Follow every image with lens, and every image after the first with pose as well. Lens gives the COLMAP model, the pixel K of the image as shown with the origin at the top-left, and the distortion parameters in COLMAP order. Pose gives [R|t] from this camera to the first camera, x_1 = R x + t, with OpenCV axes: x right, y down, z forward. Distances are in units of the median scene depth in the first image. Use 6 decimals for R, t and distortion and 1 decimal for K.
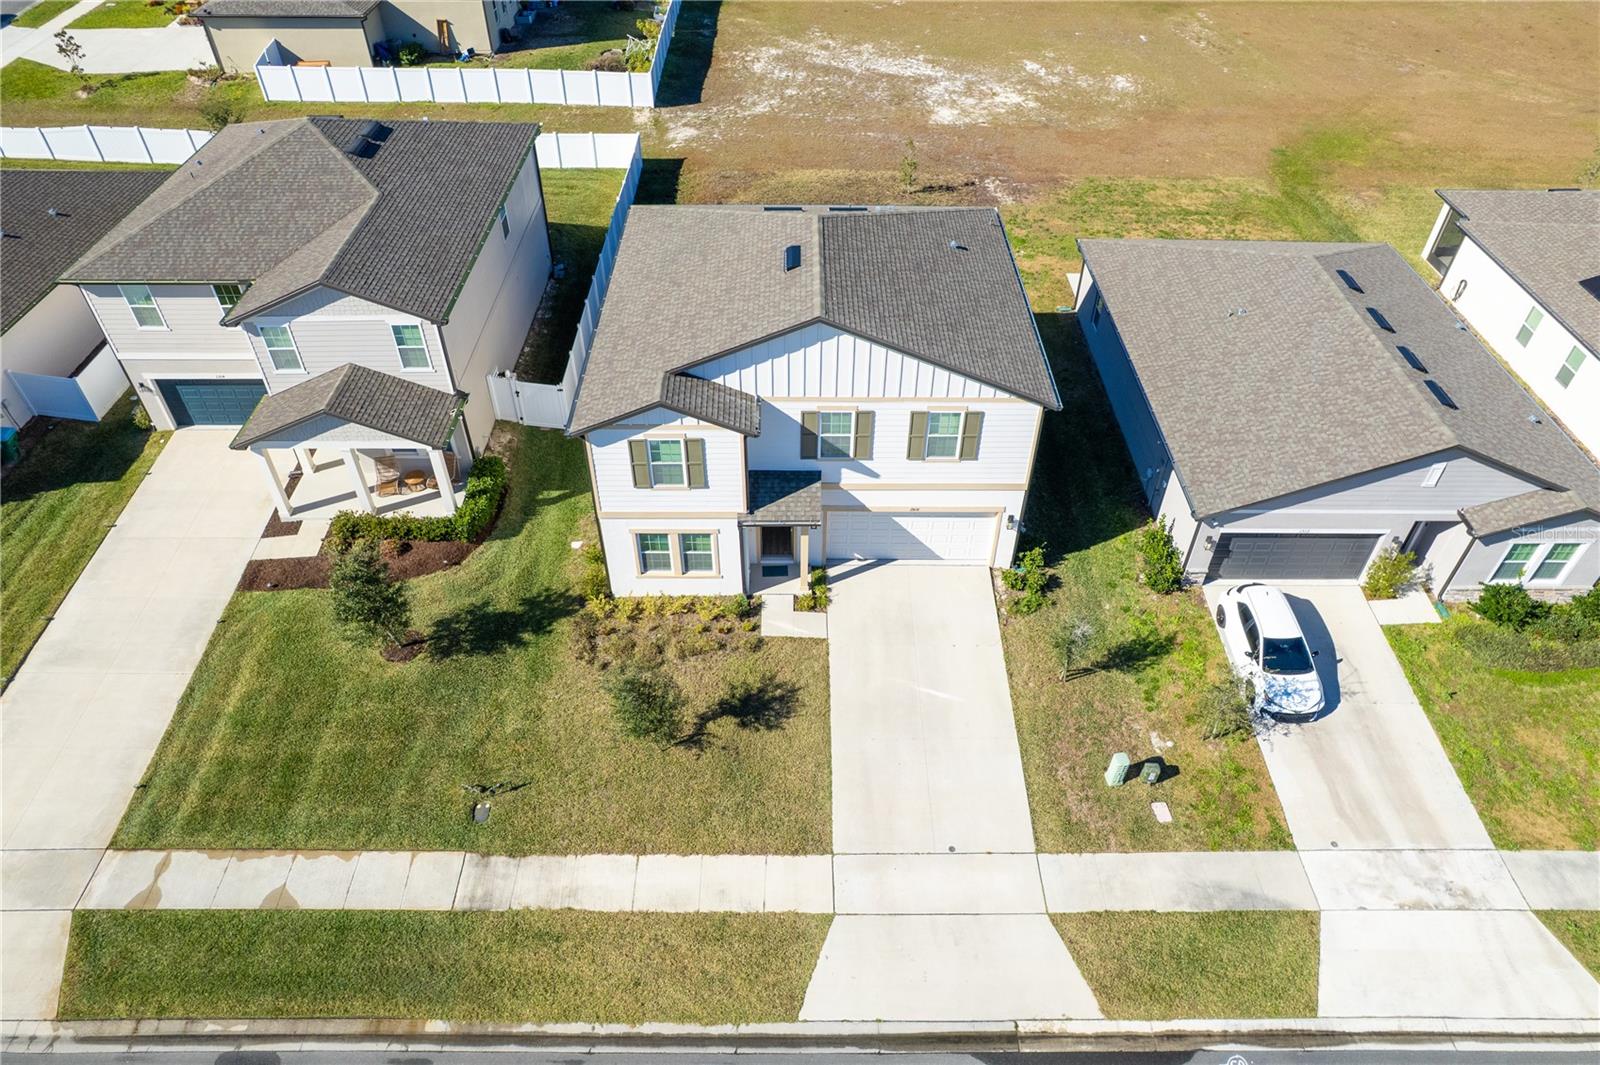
lens RADIAL K [[1026.3, 0, 804.0], [0, 1026.3, 549.6], [0, 0, 1]] dist [-0.075266, 0.070300]
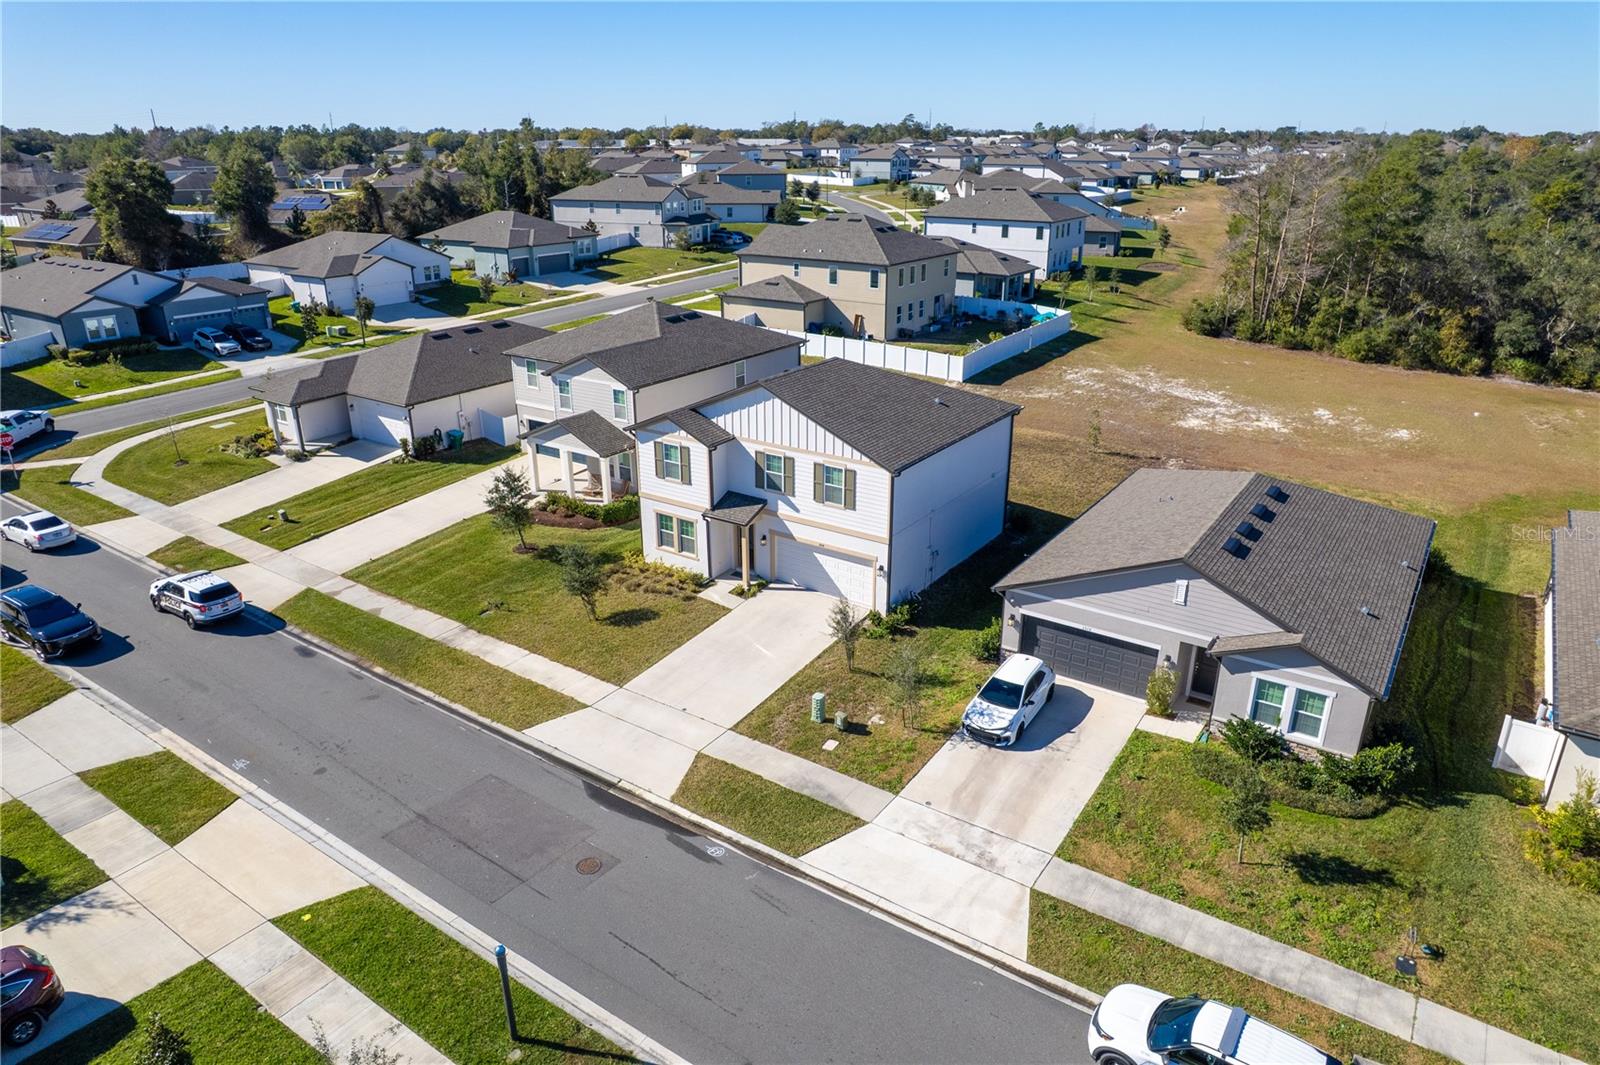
lens RADIAL K [[1026.3, 0, 806.0], [0, 1026.3, 530.2], [0, 0, 1]] dist [-0.075266, 0.070300]
pose [[0.821884, 0.198750, -0.533858, 0.917454], [-0.385103, 0.884423, -0.263611, 0.352731], [0.419764, 0.422248, 0.803433, -0.166871]]
